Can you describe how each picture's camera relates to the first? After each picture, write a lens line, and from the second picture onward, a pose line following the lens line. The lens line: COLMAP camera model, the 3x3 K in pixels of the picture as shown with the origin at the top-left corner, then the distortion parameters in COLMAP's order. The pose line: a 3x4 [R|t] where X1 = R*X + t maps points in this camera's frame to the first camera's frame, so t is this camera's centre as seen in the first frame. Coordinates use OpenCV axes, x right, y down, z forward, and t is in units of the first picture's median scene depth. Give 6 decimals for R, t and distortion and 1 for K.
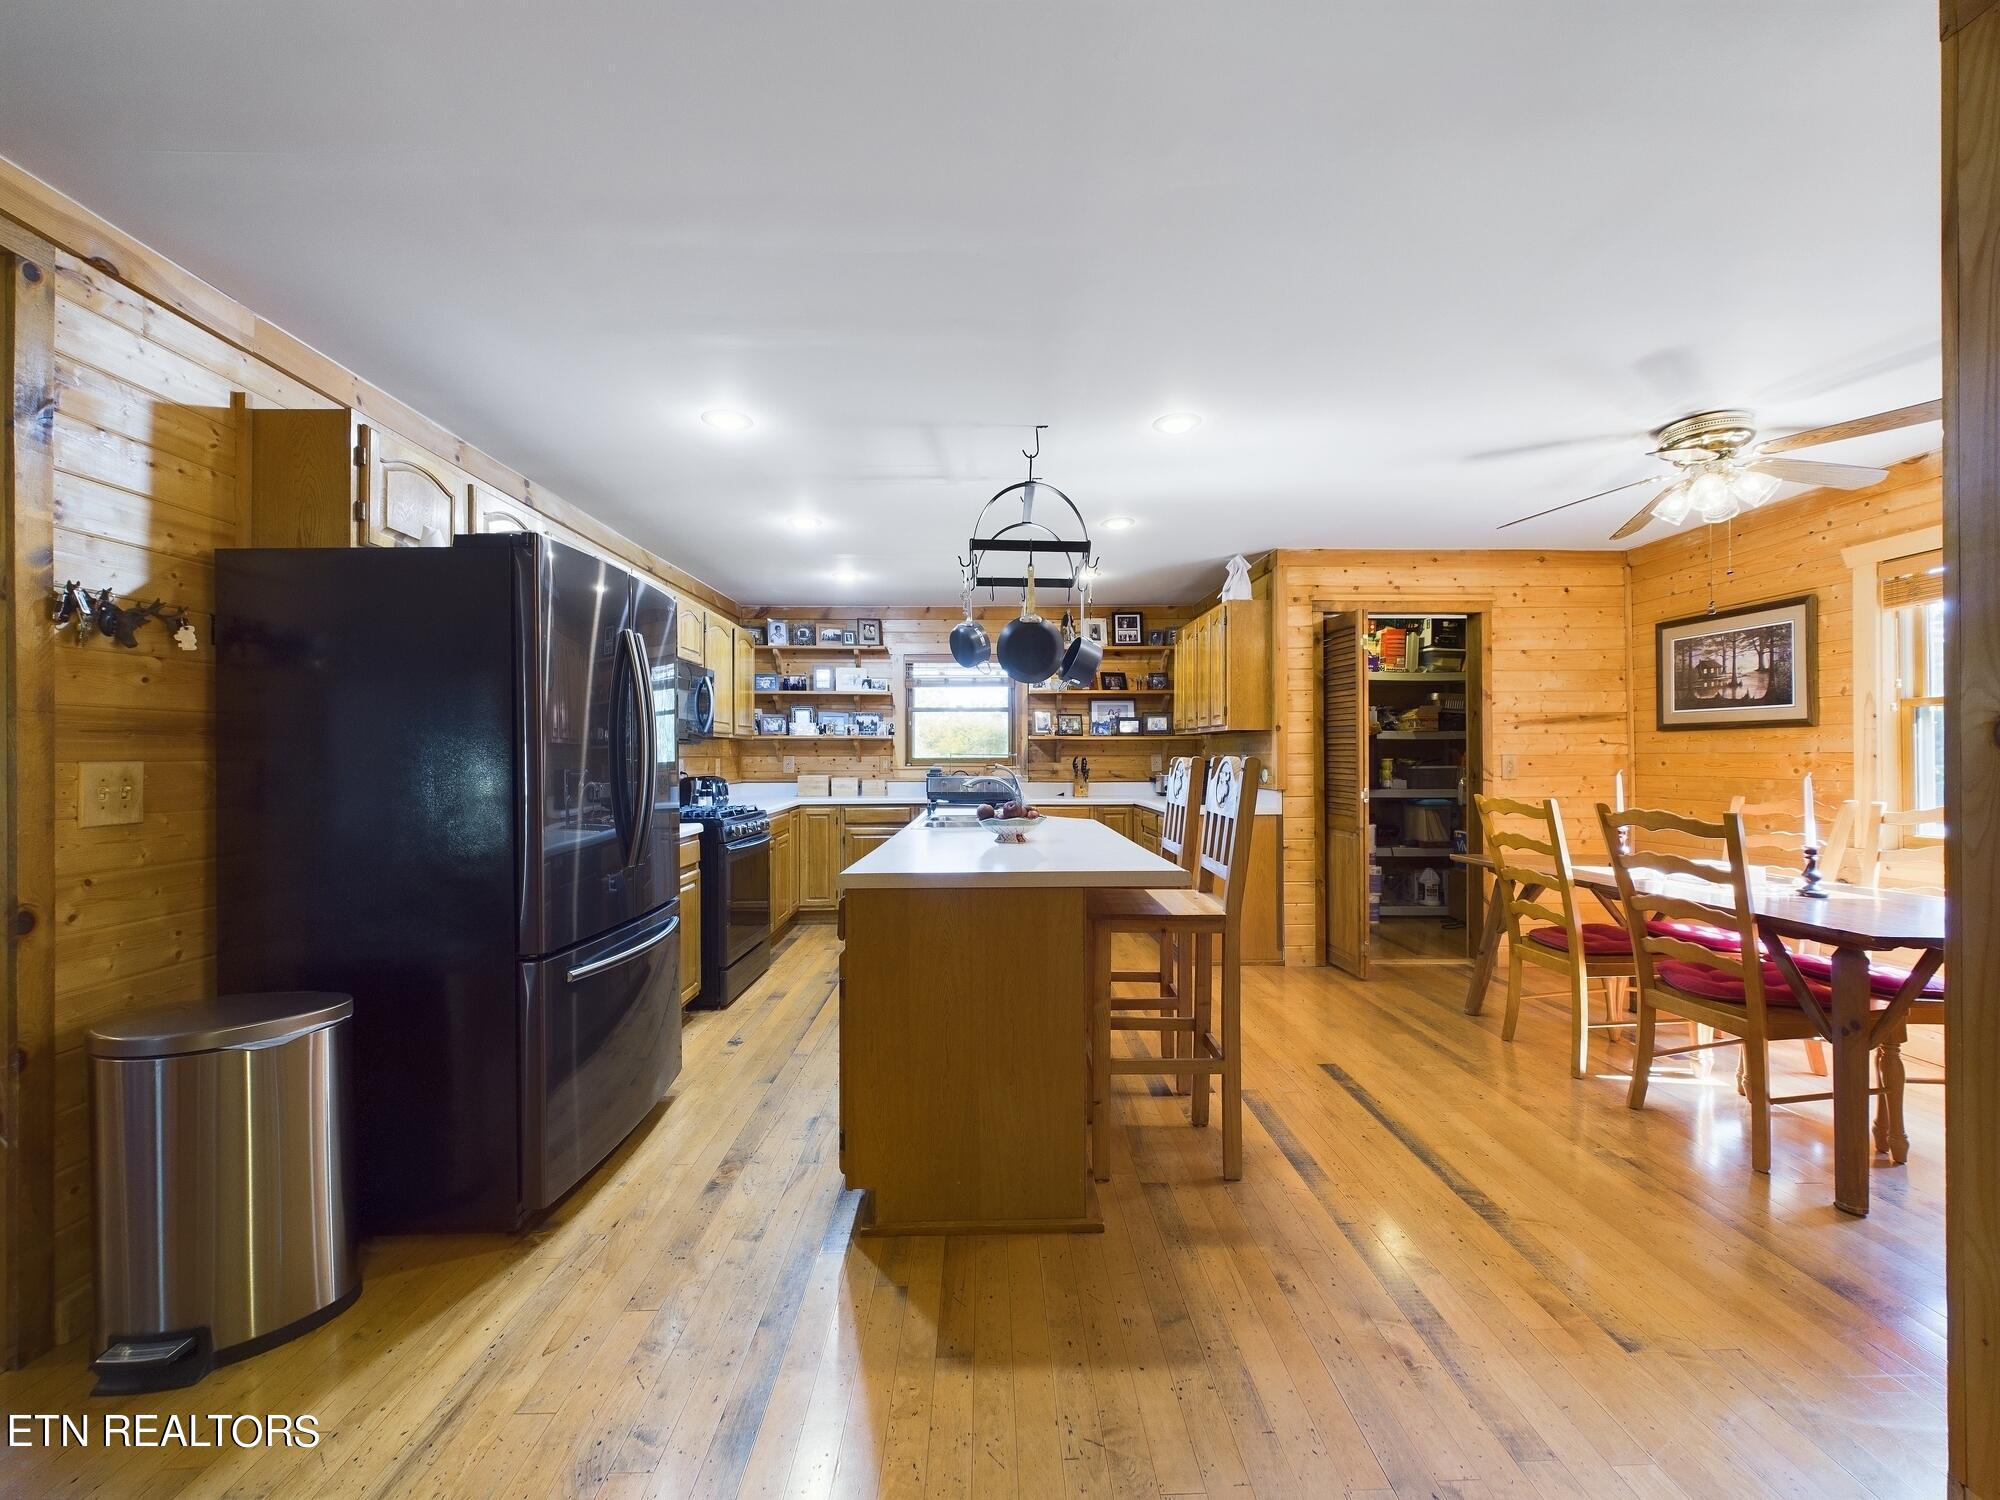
lens RADIAL K [[802.5, 0, 1000.4], [0, 802.5, 747.0], [0, 0, 1]] dist [0.000939, 0.000303]
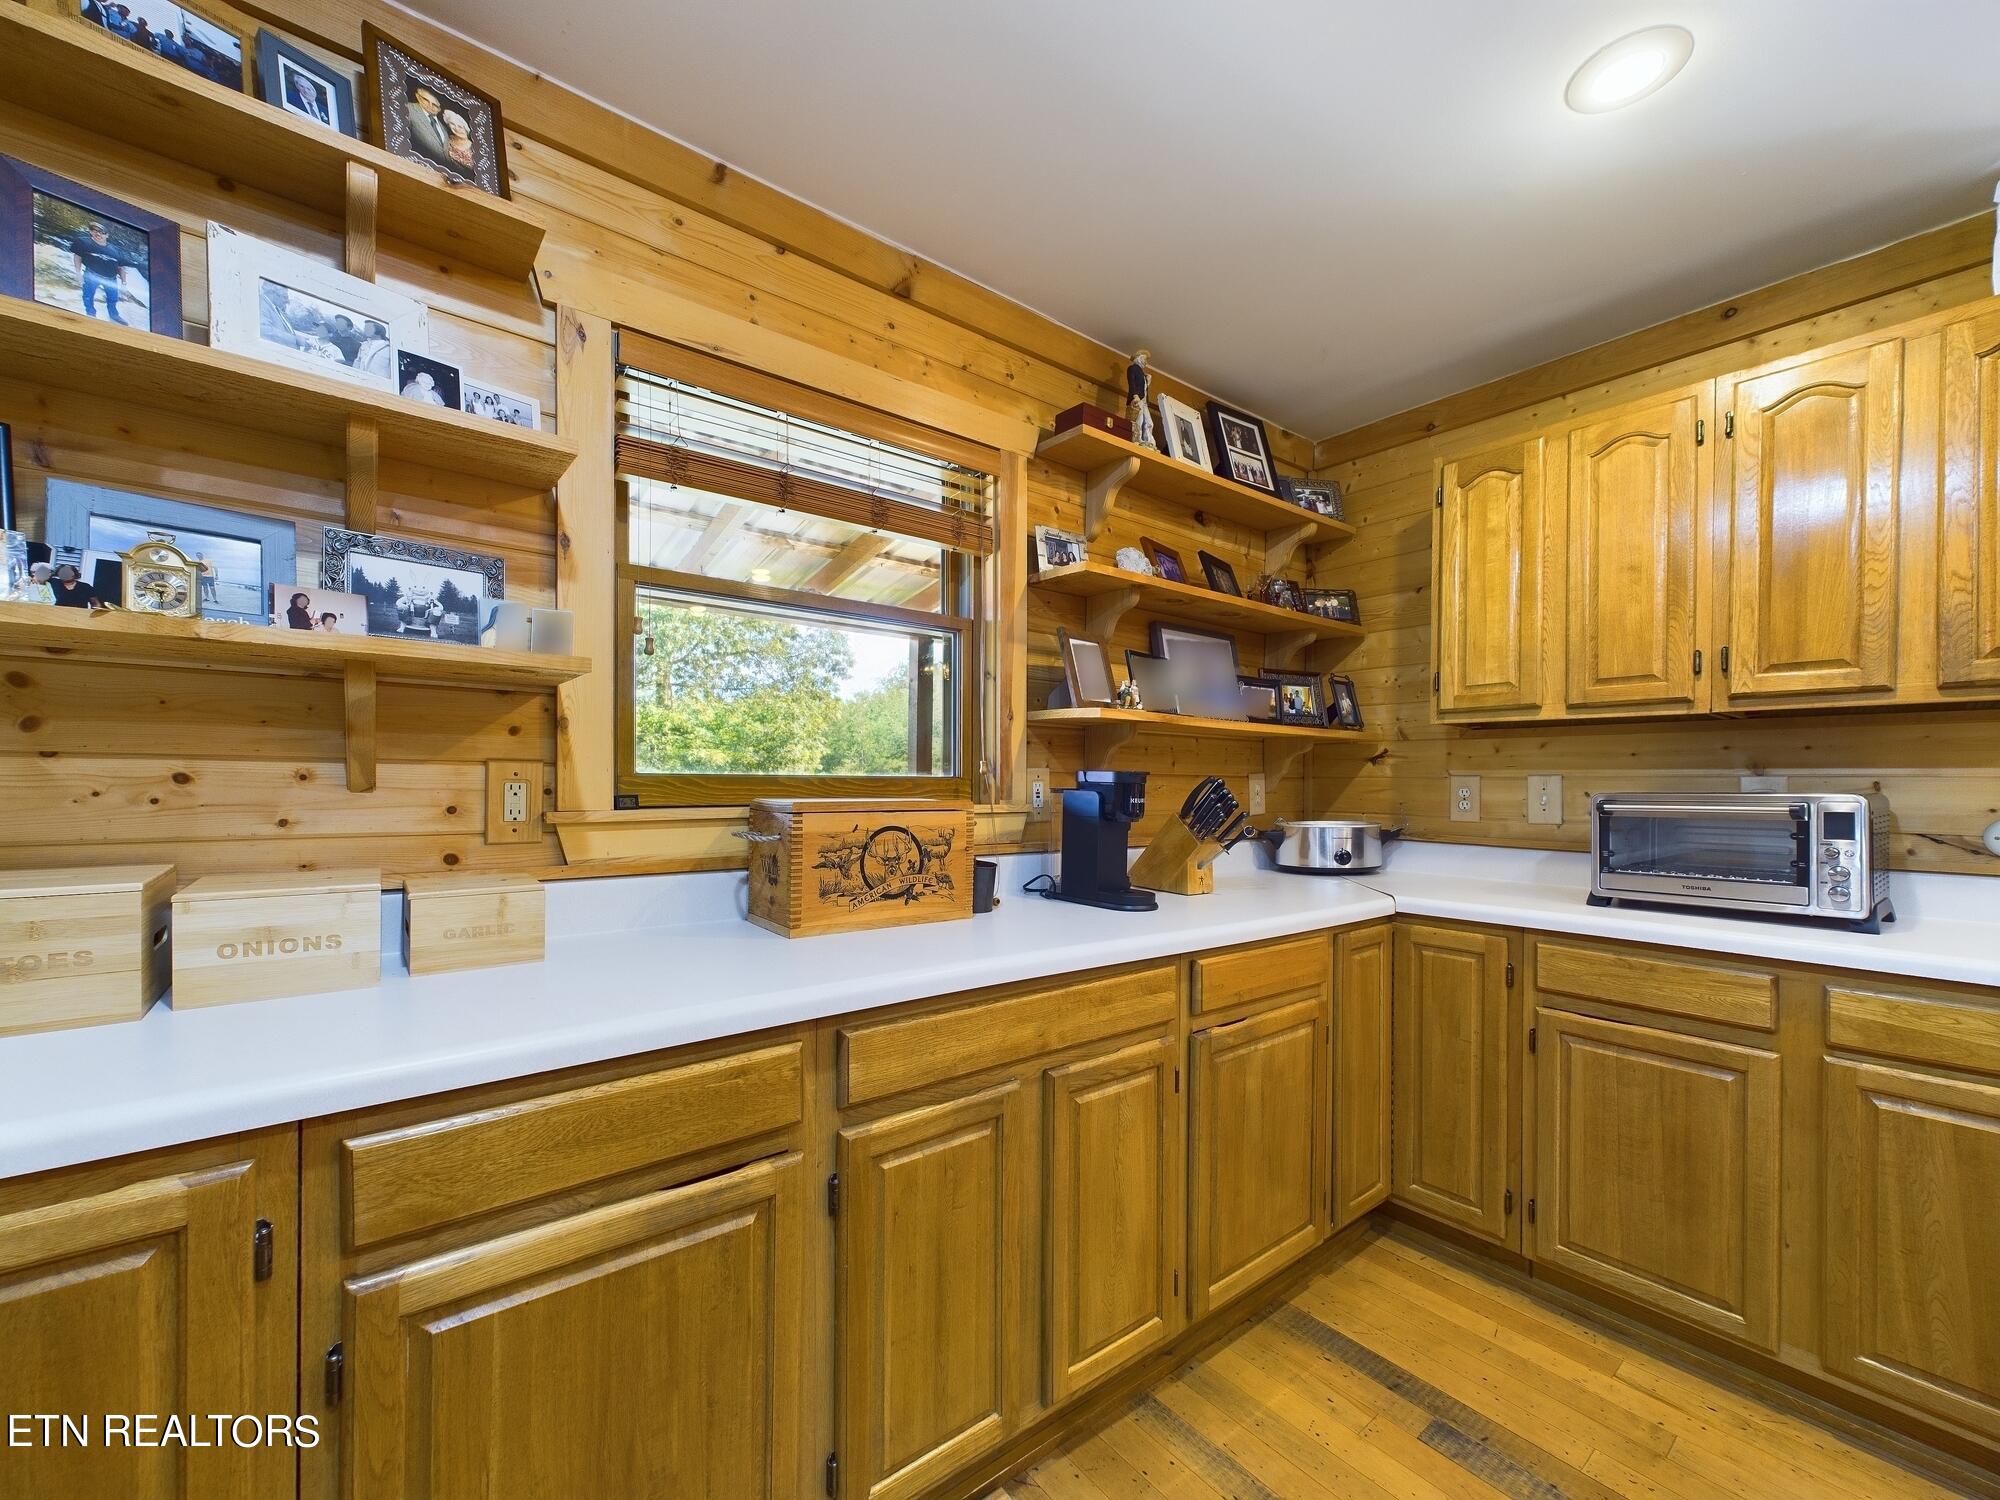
lens RADIAL K [[802.5, 0, 999.9], [0, 802.5, 788.4], [0, 0, 1]] dist [0.000939, 0.000303]
pose [[0.798931, 0.005337, 0.601399, -0.233721], [-0.016454, 0.999780, 0.012986, 0.018015], [-0.601198, -0.020271, 0.798843, 1.033361]]
